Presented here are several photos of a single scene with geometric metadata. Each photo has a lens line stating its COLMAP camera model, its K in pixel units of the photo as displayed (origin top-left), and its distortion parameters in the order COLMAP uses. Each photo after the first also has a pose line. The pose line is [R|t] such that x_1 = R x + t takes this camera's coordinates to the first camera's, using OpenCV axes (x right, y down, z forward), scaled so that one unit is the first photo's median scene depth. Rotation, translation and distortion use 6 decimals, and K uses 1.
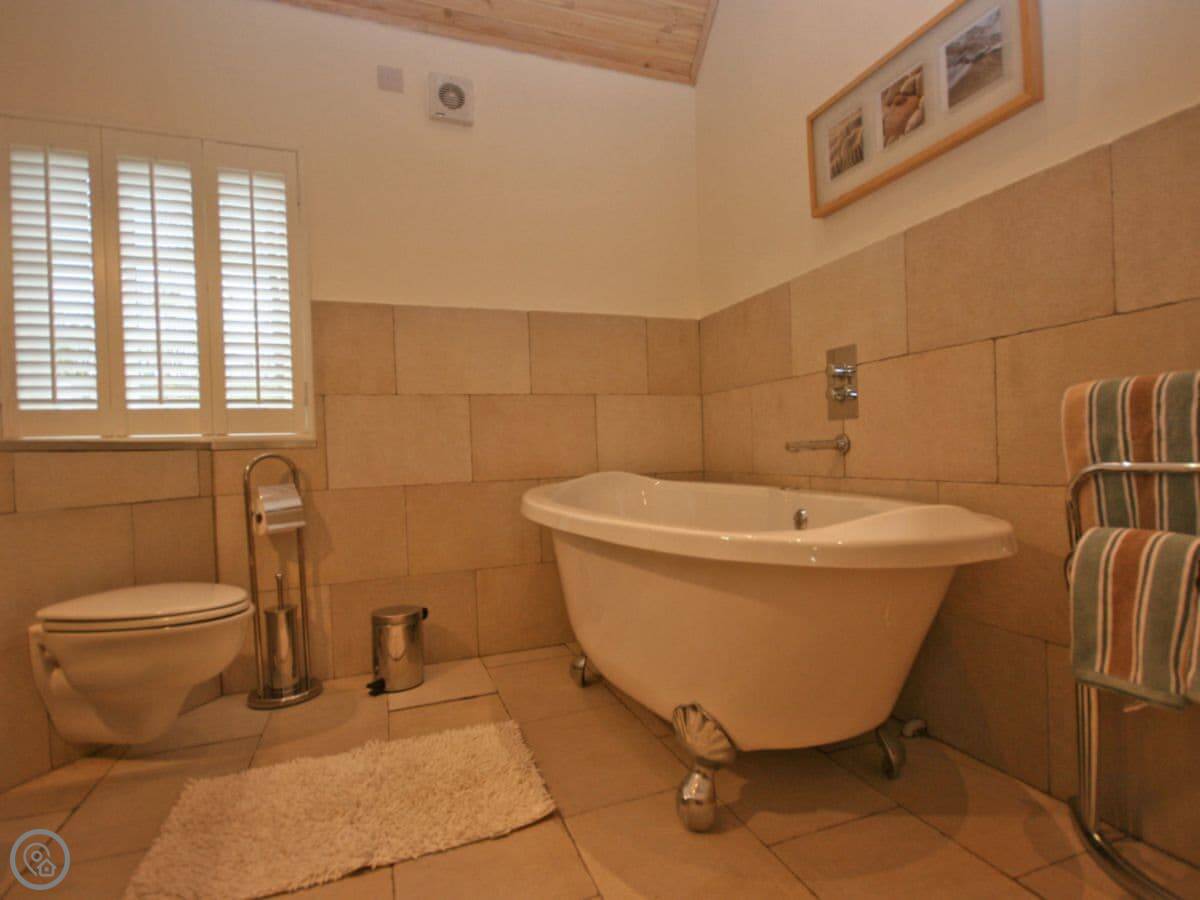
lens RADIAL K [[625.3, 0, 602.5], [0, 625.3, 453.9], [0, 0, 1]] dist [-0.005608, -0.001957]
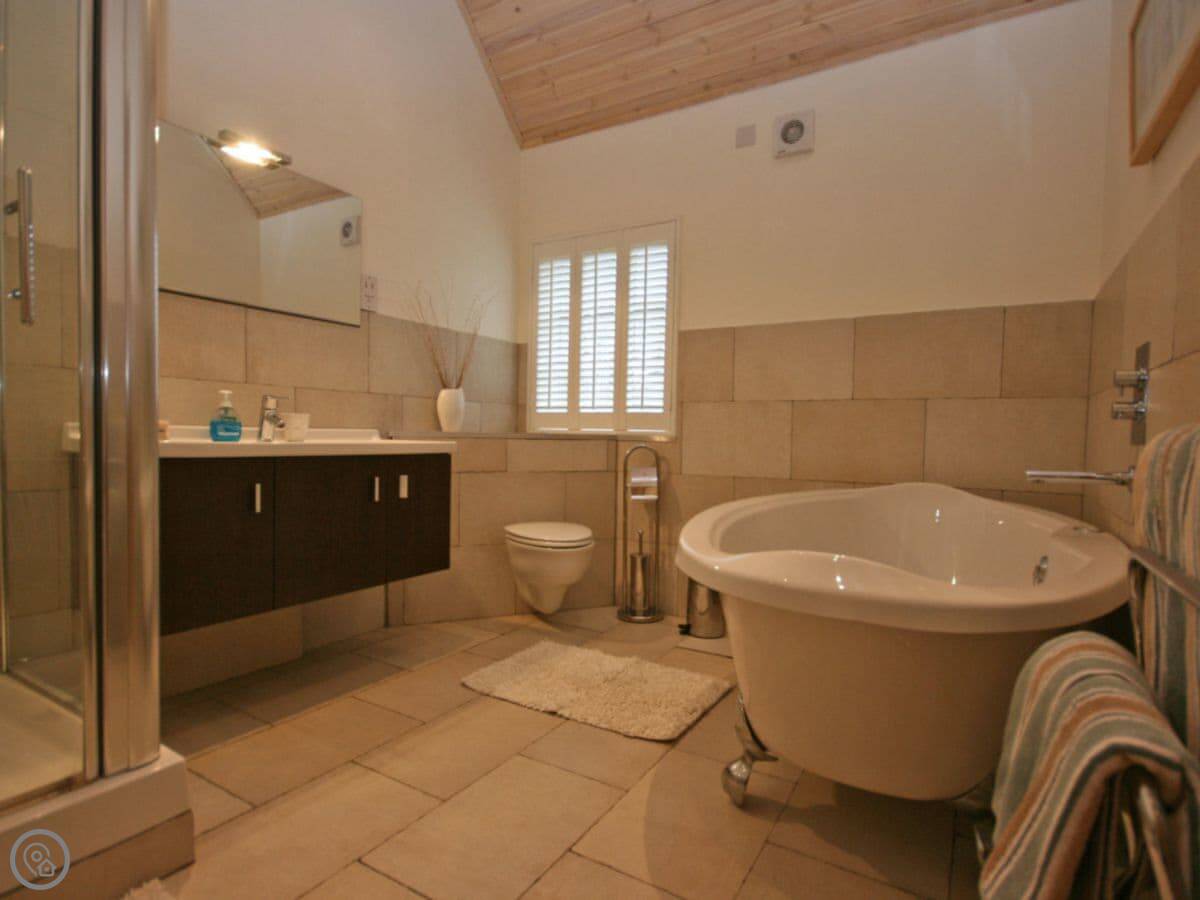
lens RADIAL K [[625.3, 0, 602.2], [0, 625.3, 447.8], [0, 0, 1]] dist [-0.005608, -0.001957]
pose [[0.611032, 0.060554, -0.789286, 0.537485], [-0.040415, 0.998156, 0.045291, -0.055596], [0.790573, 0.004225, 0.612353, 0.061826]]
